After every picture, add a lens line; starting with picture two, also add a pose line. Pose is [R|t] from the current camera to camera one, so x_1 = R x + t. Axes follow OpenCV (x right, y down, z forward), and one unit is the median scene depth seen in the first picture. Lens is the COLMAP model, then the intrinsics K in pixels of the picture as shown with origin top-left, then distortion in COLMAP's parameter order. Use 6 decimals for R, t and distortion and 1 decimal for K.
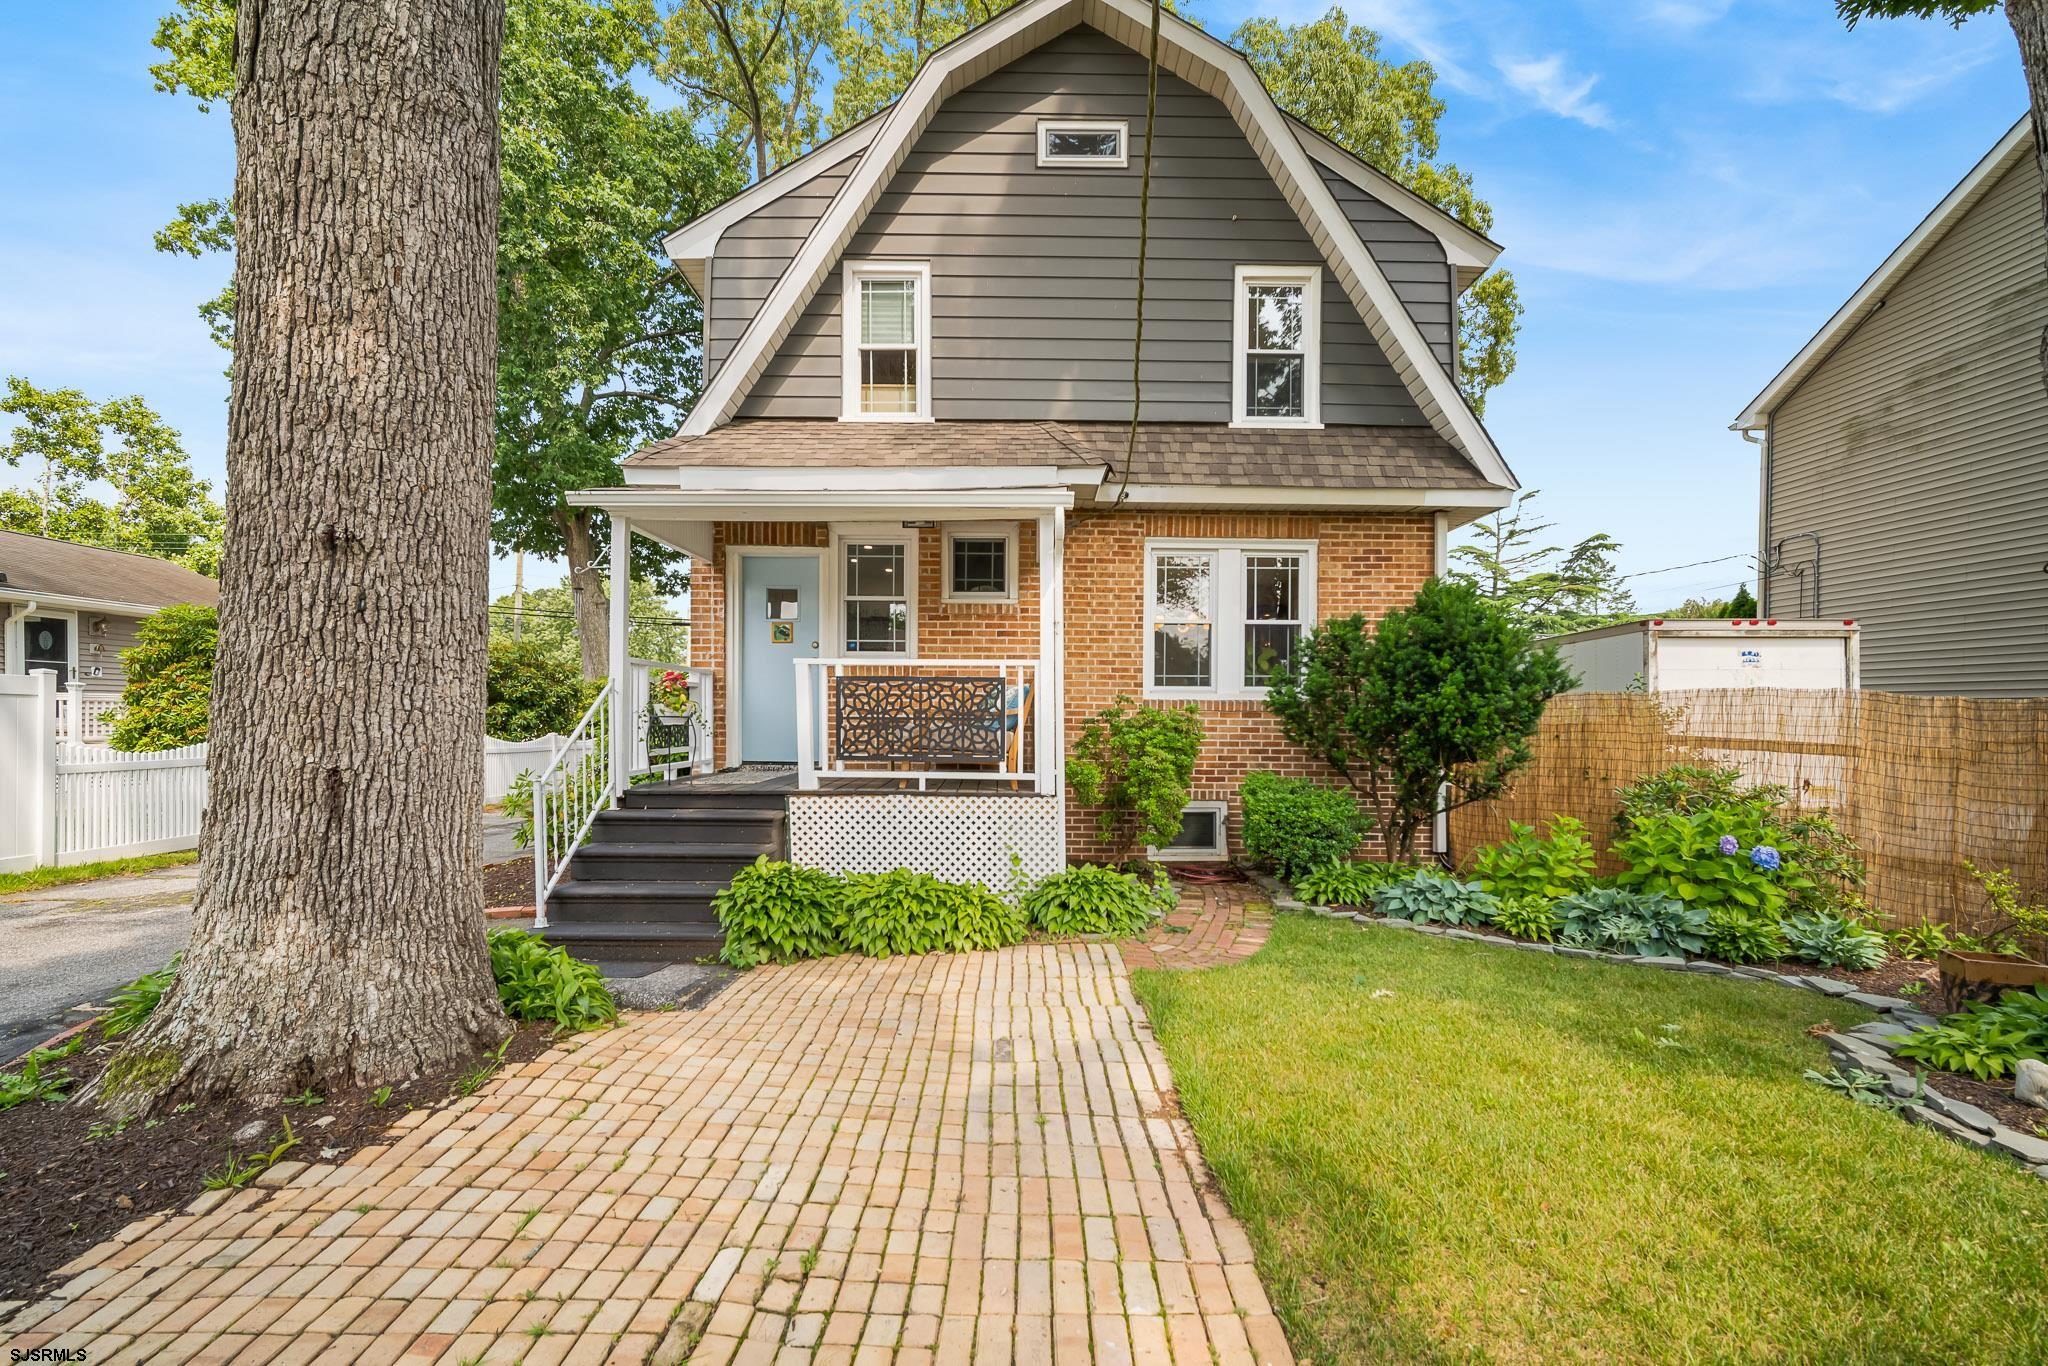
lens RADIAL K [[926.2, 0, 1032.1], [0, 926.2, 725.6], [0, 0, 1]] dist [-0.005282, -0.000319]
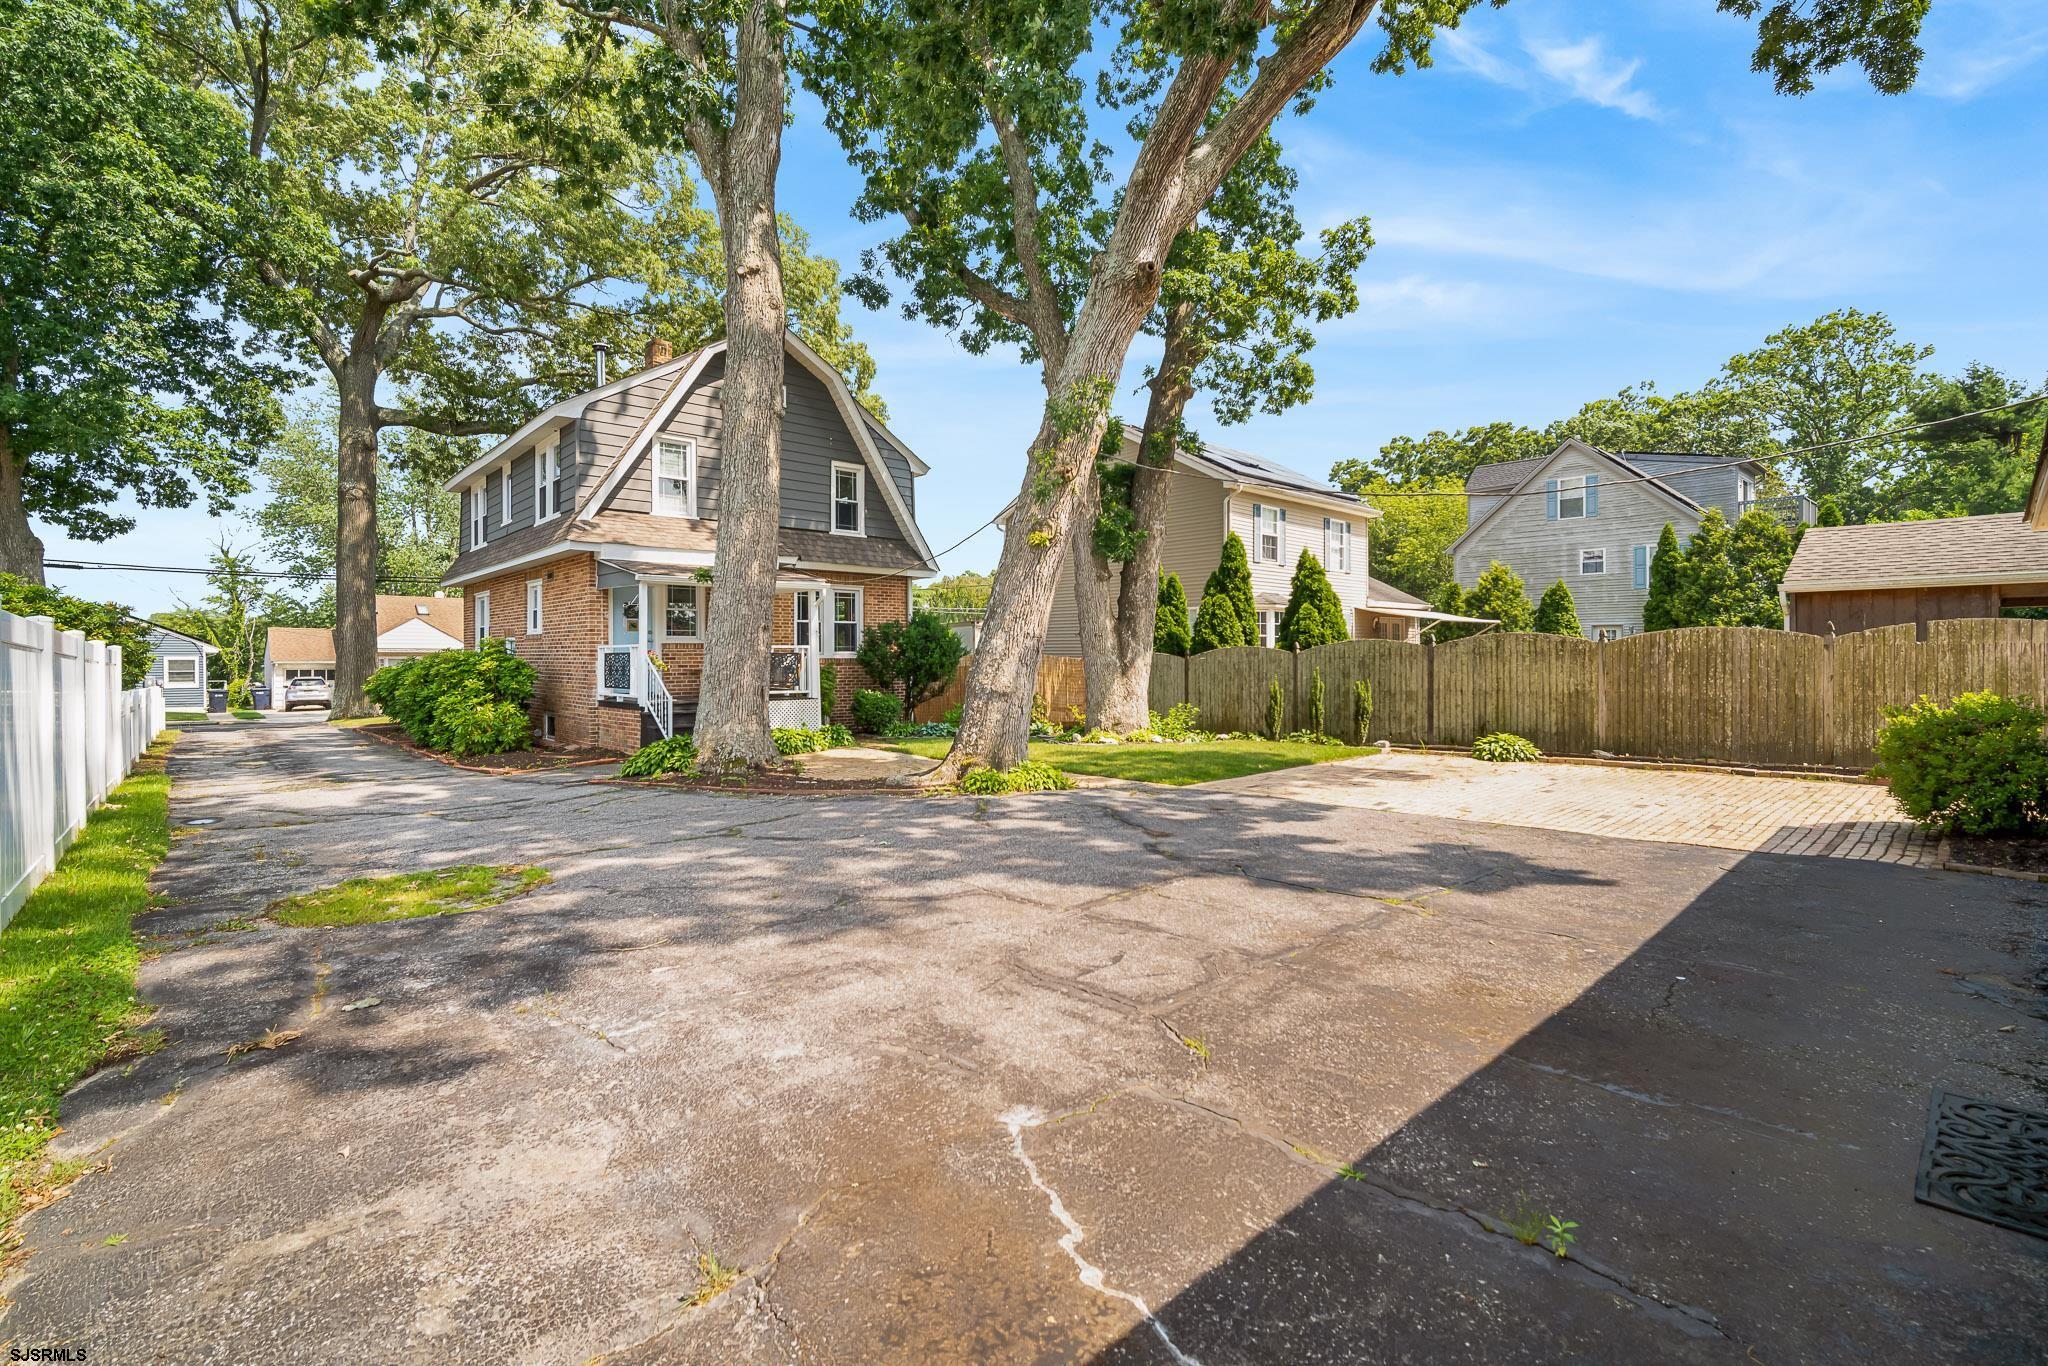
lens RADIAL K [[893.9, 0, 1026.9], [0, 893.9, 670.9], [0, 0, 1]] dist [-0.017447, 0.001431]
pose [[0.746643, -0.017513, 0.664995, -0.863645], [0.013891, 0.999846, 0.010735, -0.013370], [-0.665080, 0.001222, 0.746771, -0.906344]]
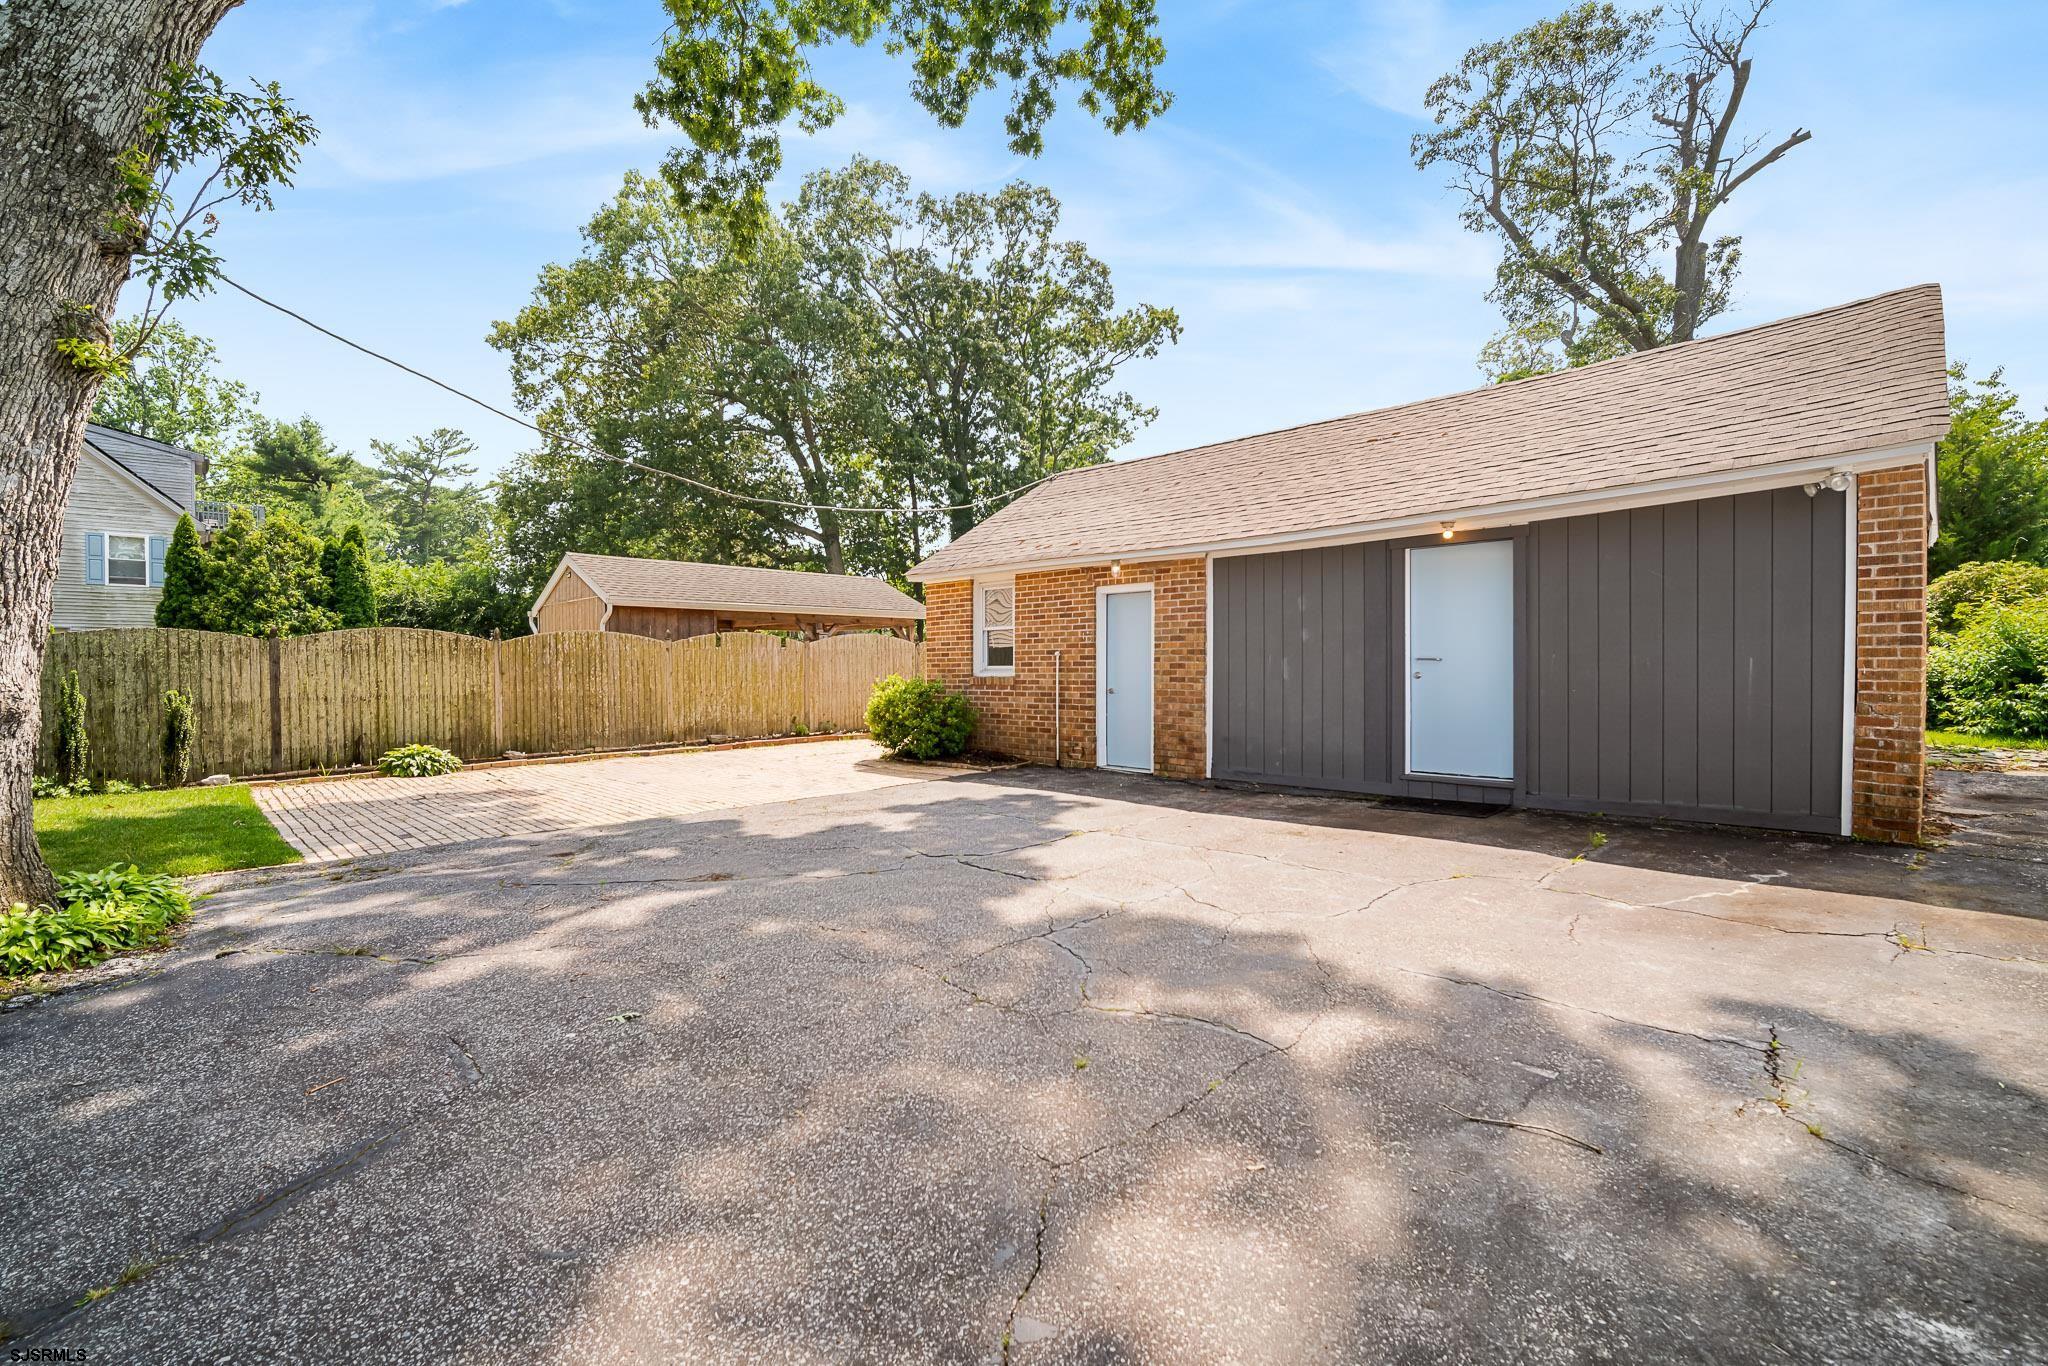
lens RADIAL K [[893.9, 0, 1021.8], [0, 893.9, 685.6], [0, 0, 1]] dist [-0.017447, 0.001431]
pose [[-0.677301, -0.014931, 0.735555, -0.791271], [0.010100, 0.999511, 0.029589, 0.006976], [-0.735637, 0.027470, -0.676819, -0.038954]]
